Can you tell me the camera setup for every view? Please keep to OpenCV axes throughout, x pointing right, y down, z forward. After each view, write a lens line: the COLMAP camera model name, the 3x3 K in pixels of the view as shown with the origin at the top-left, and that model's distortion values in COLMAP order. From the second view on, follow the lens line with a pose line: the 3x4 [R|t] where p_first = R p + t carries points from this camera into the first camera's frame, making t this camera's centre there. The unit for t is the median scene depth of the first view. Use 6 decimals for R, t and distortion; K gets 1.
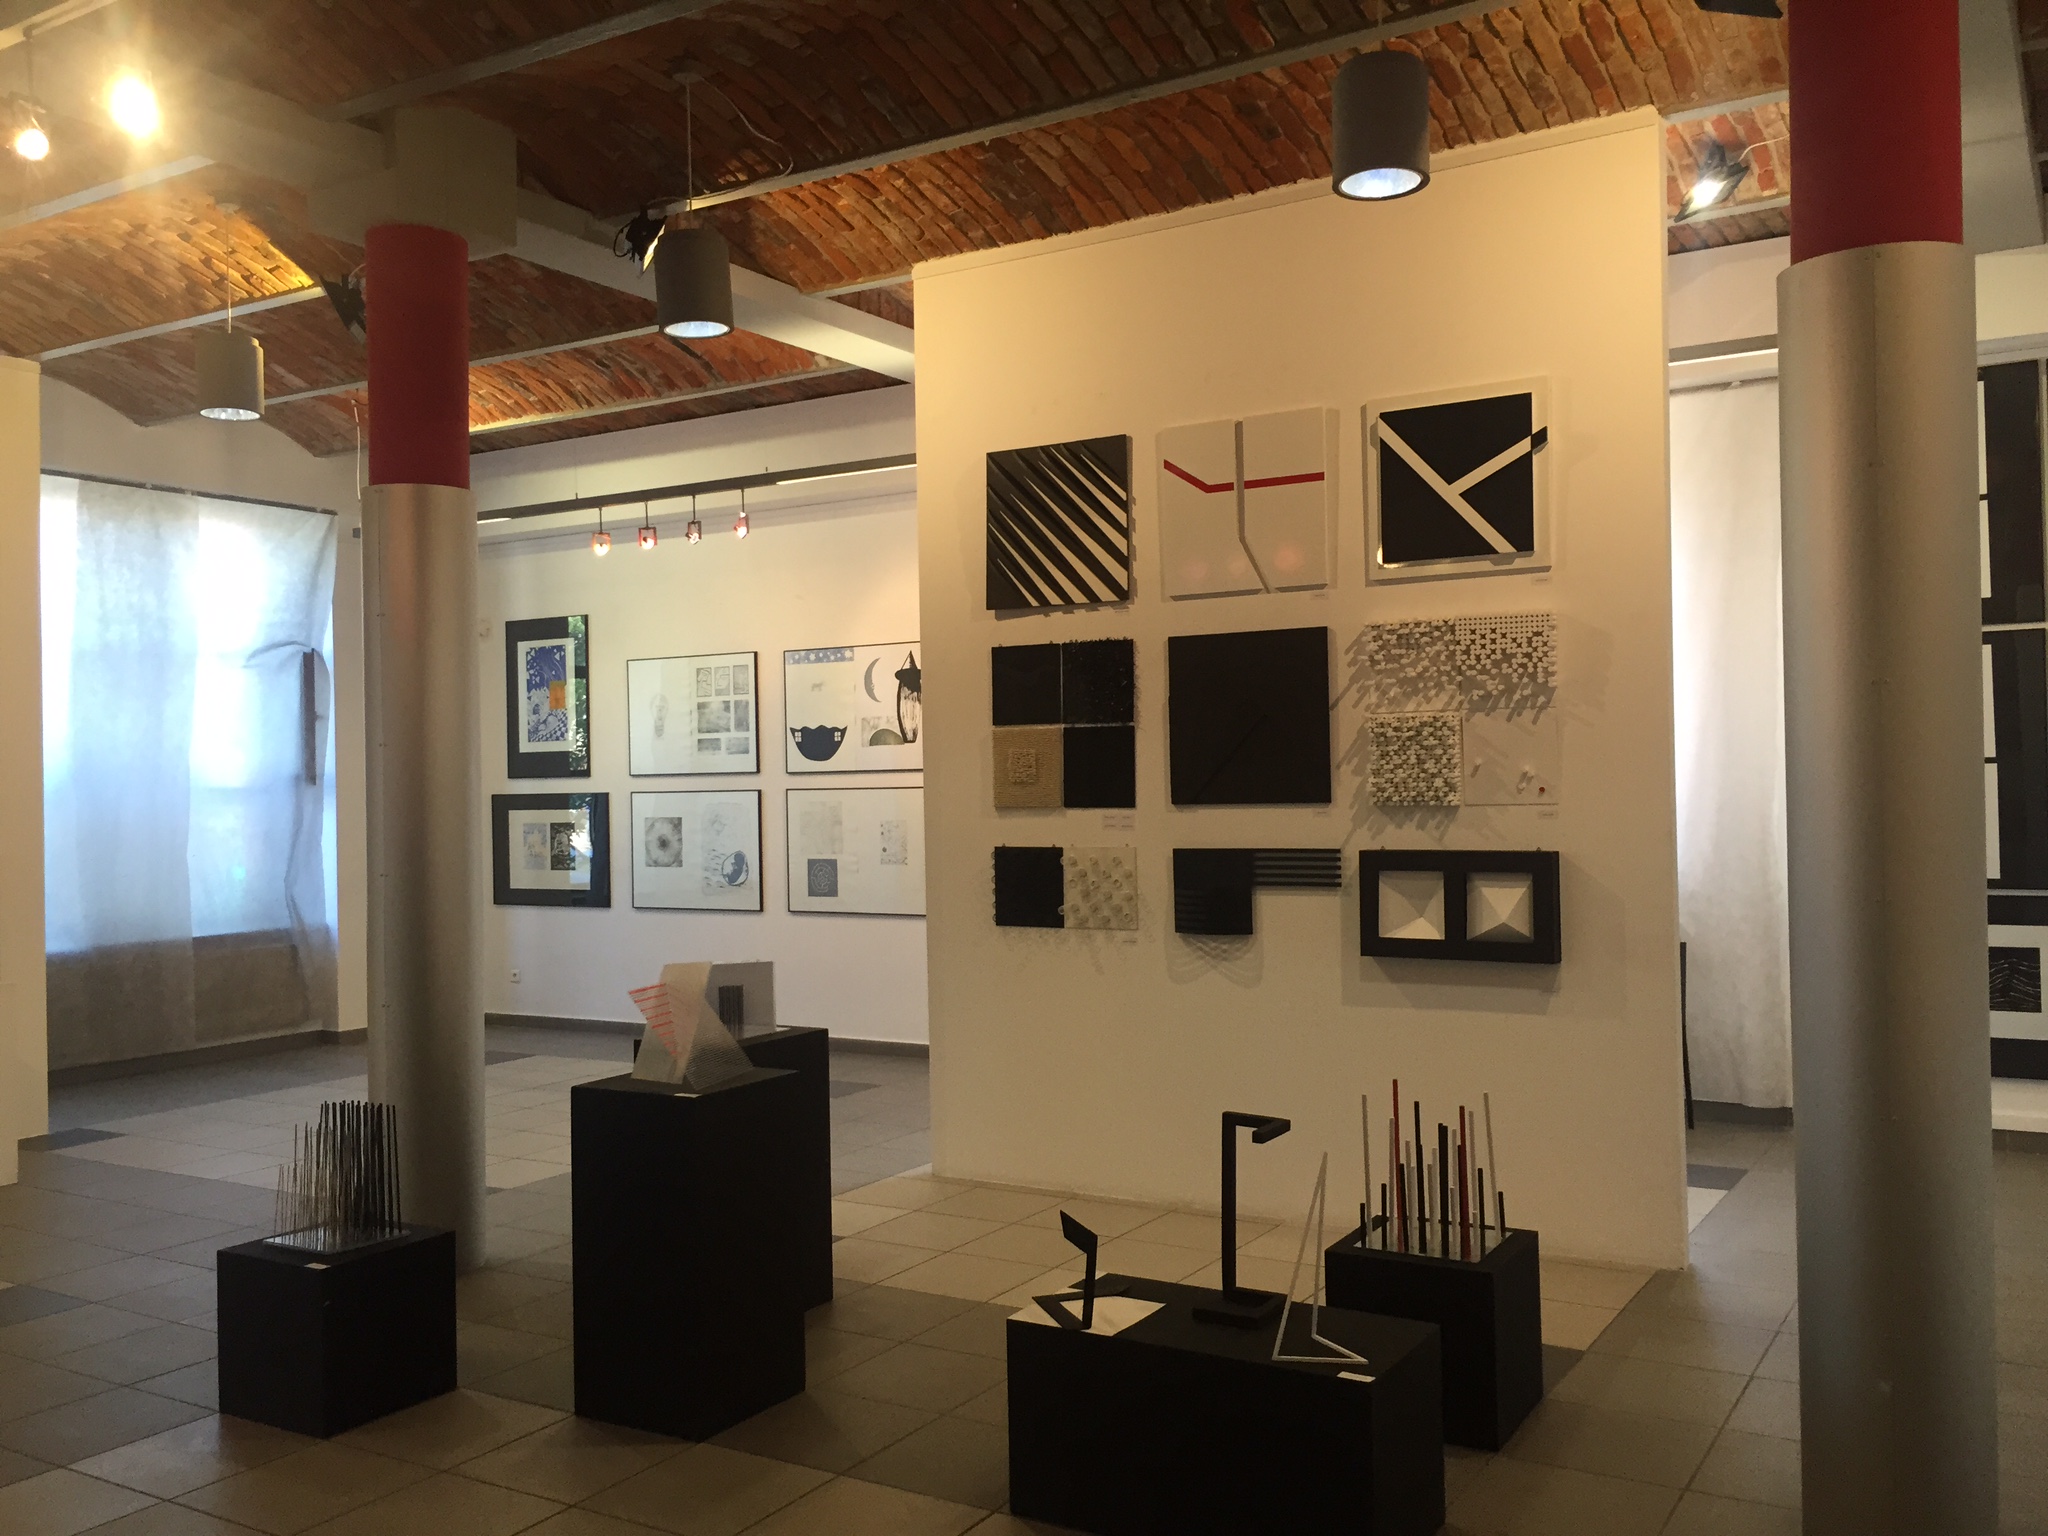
lens RADIAL K [[1774.2, 0, 1027.5], [0, 1774.2, 753.6], [0, 0, 1]] dist [0.084565, -0.125730]
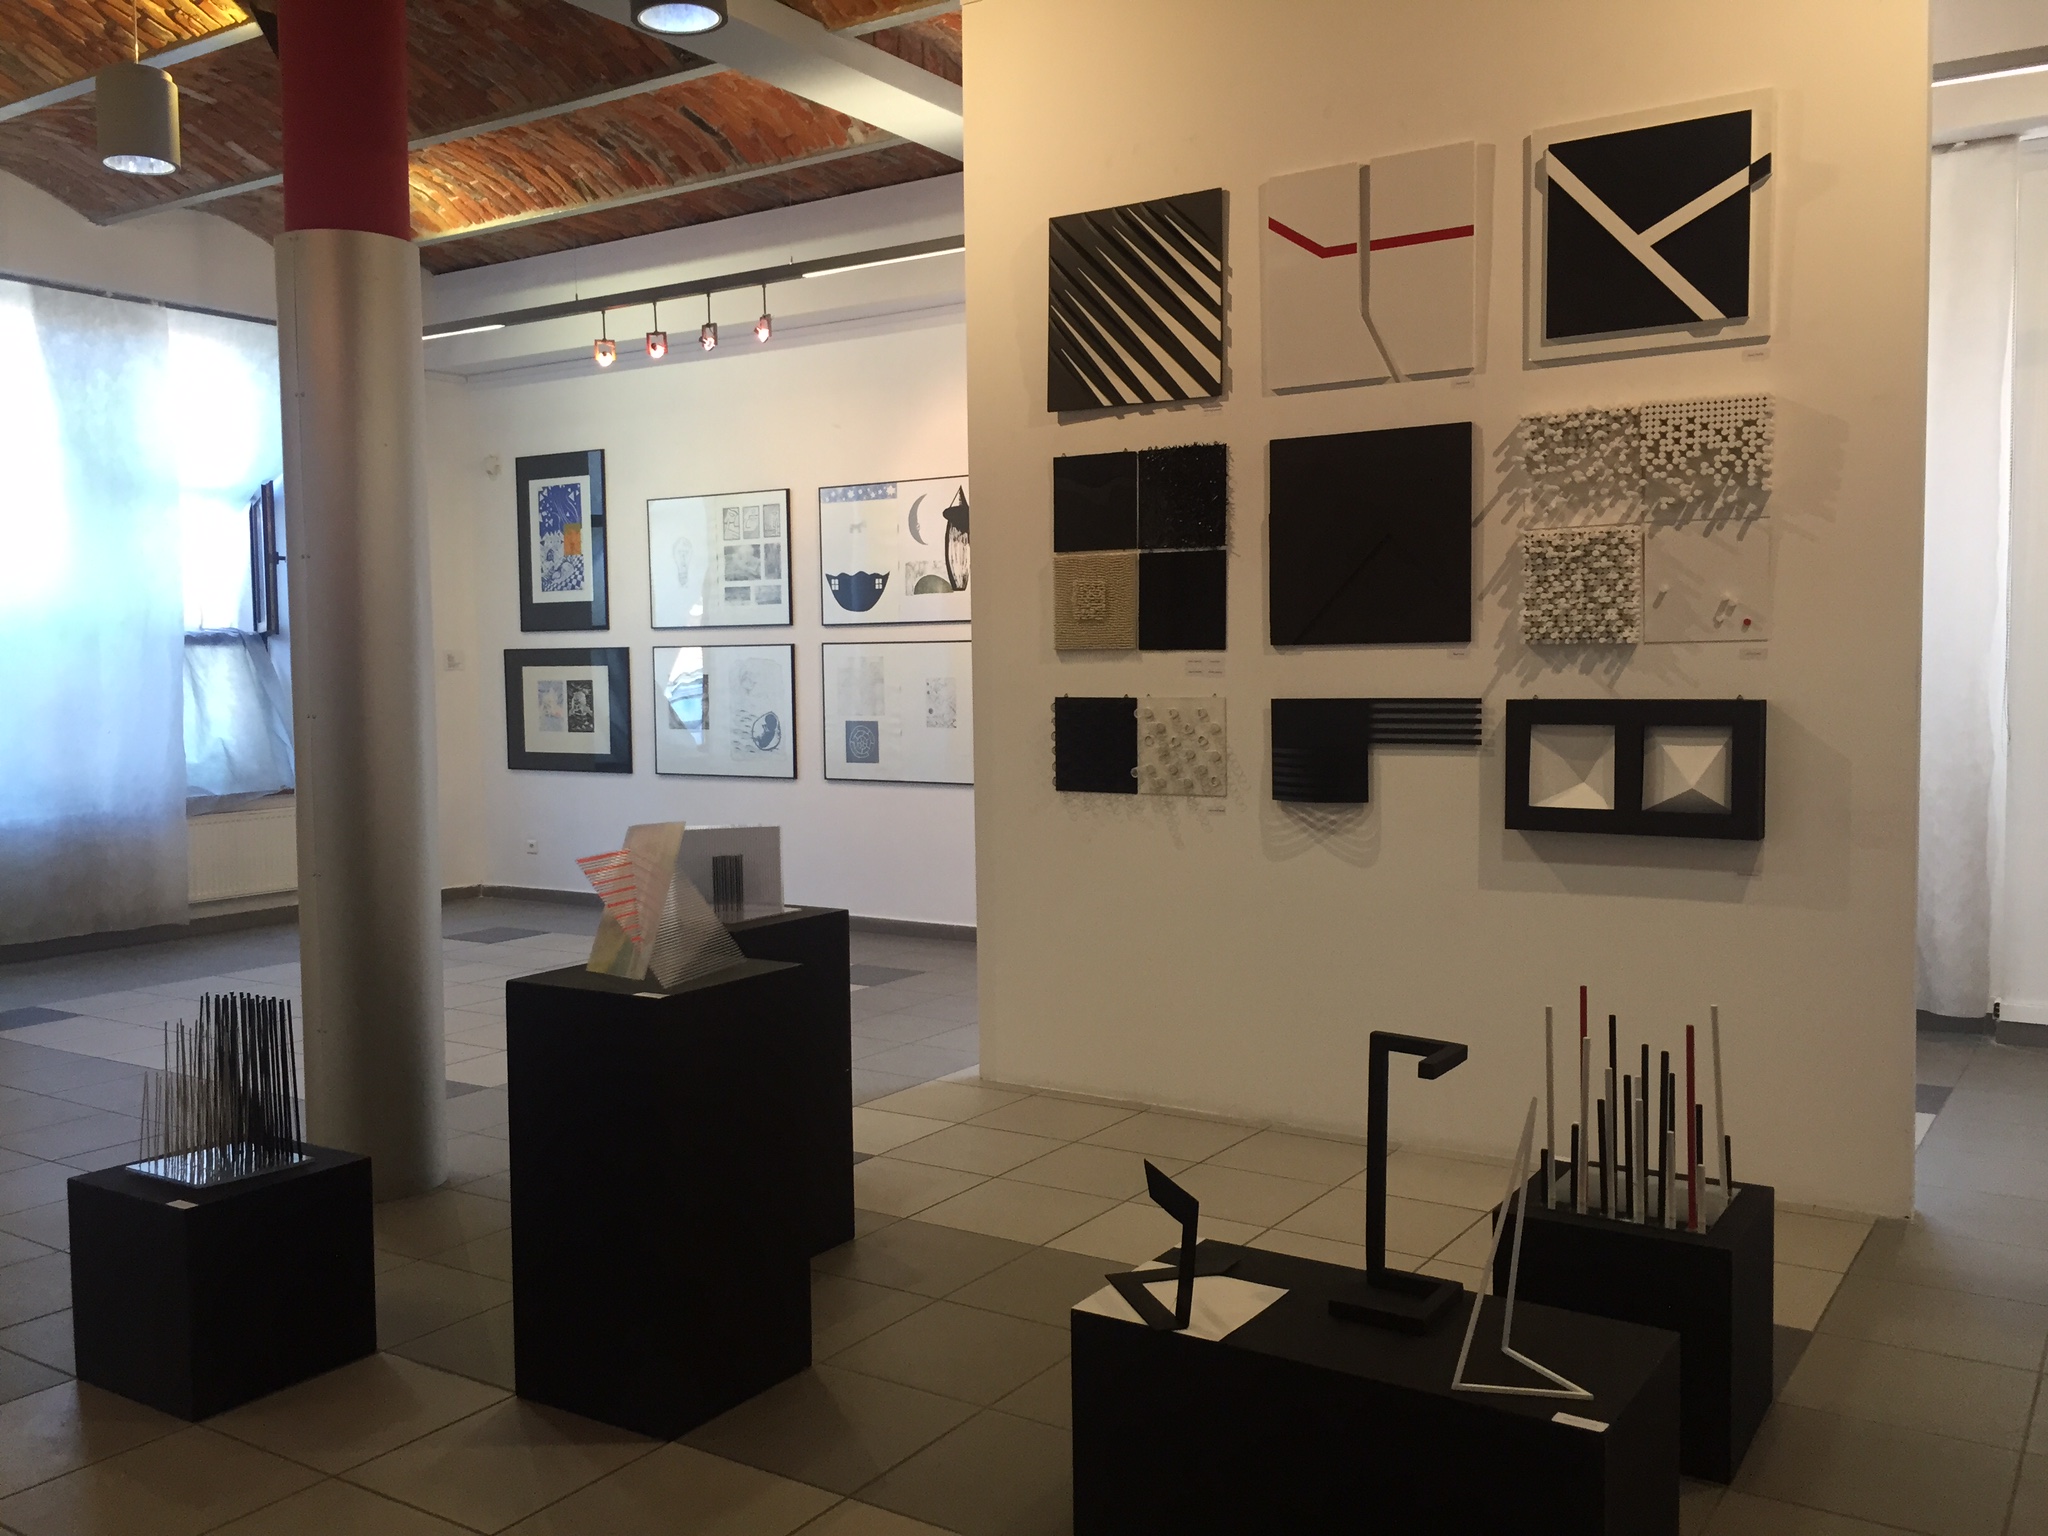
lens RADIAL K [[1774.2, 0, 1015.7], [0, 1774.2, 770.3], [0, 0, 1]] dist [0.084565, -0.125730]
pose [[0.999225, 0.009050, -0.038312, -0.005075], [-0.006119, 0.997094, 0.075930, 0.025529], [0.038887, -0.075636, 0.996377, 0.175399]]
